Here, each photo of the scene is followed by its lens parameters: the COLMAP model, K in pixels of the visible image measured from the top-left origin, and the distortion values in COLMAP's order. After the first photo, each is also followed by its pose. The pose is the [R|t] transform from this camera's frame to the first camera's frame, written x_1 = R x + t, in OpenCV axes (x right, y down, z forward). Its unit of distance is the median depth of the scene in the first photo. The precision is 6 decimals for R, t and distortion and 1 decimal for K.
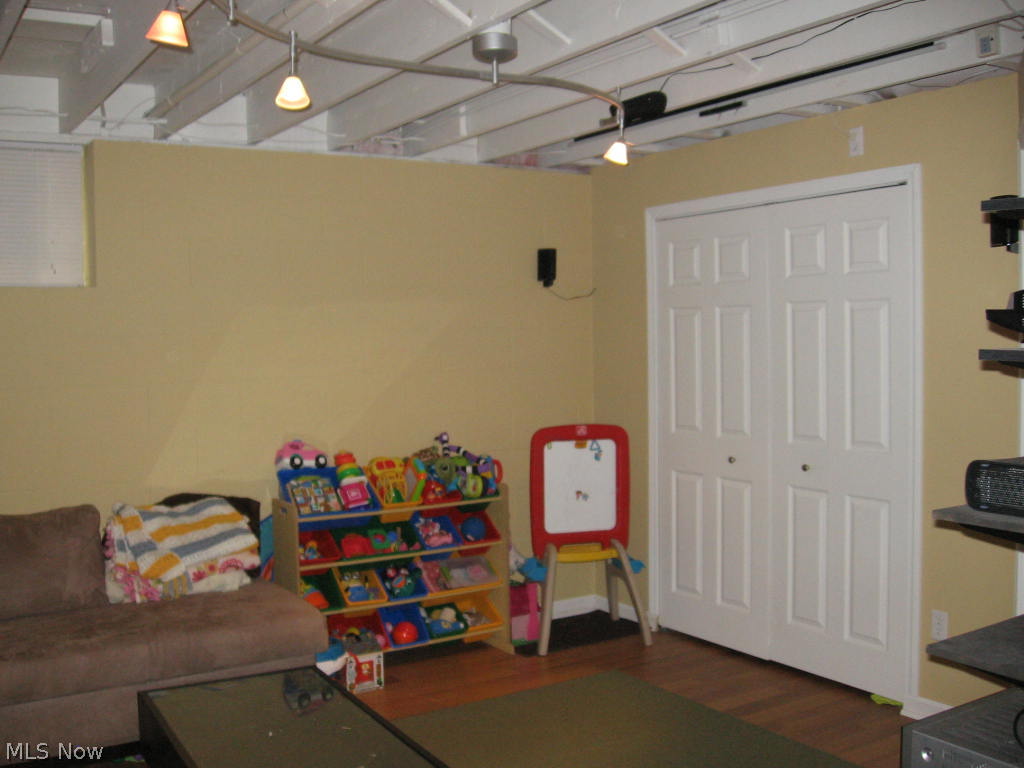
lens RADIAL K [[1061.4, 0, 508.4], [0, 1061.4, 403.6], [0, 0, 1]] dist [-0.121086, 0.001251]
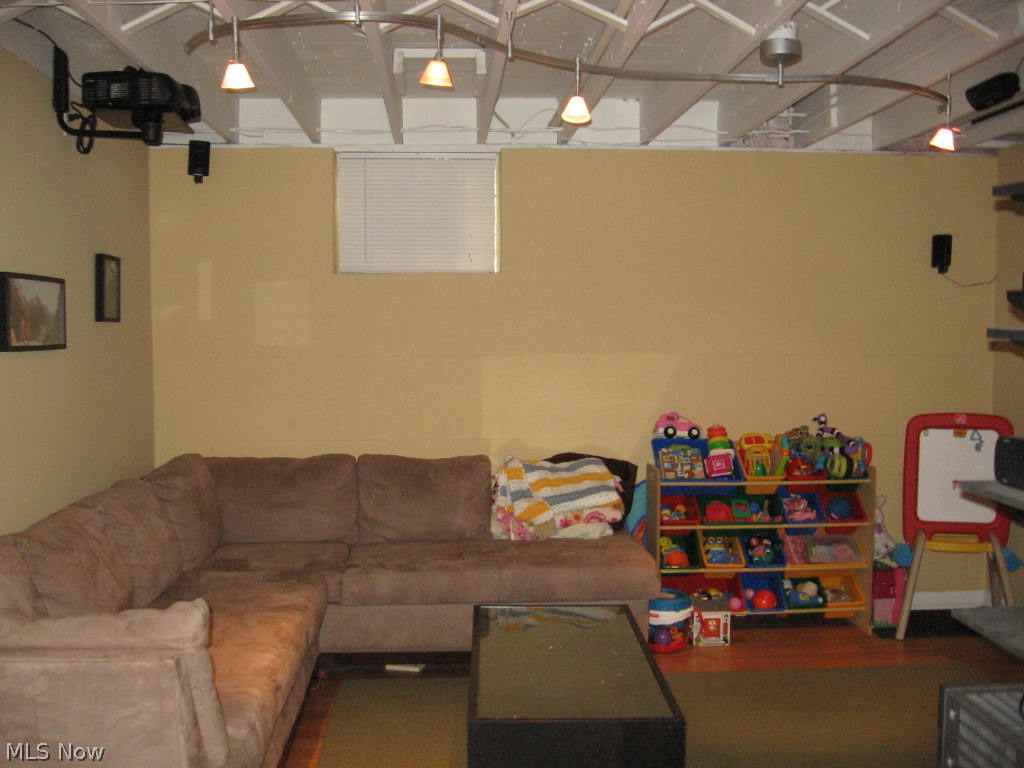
lens RADIAL K [[1061.4, 0, 508.4], [0, 1061.4, 403.6], [0, 0, 1]] dist [-0.121086, 0.001251]
pose [[0.876571, 0.049406, -0.478729, 0.176968], [-0.042827, 0.998778, 0.024657, 0.005630], [0.479363, -0.001111, 0.877616, -0.050347]]
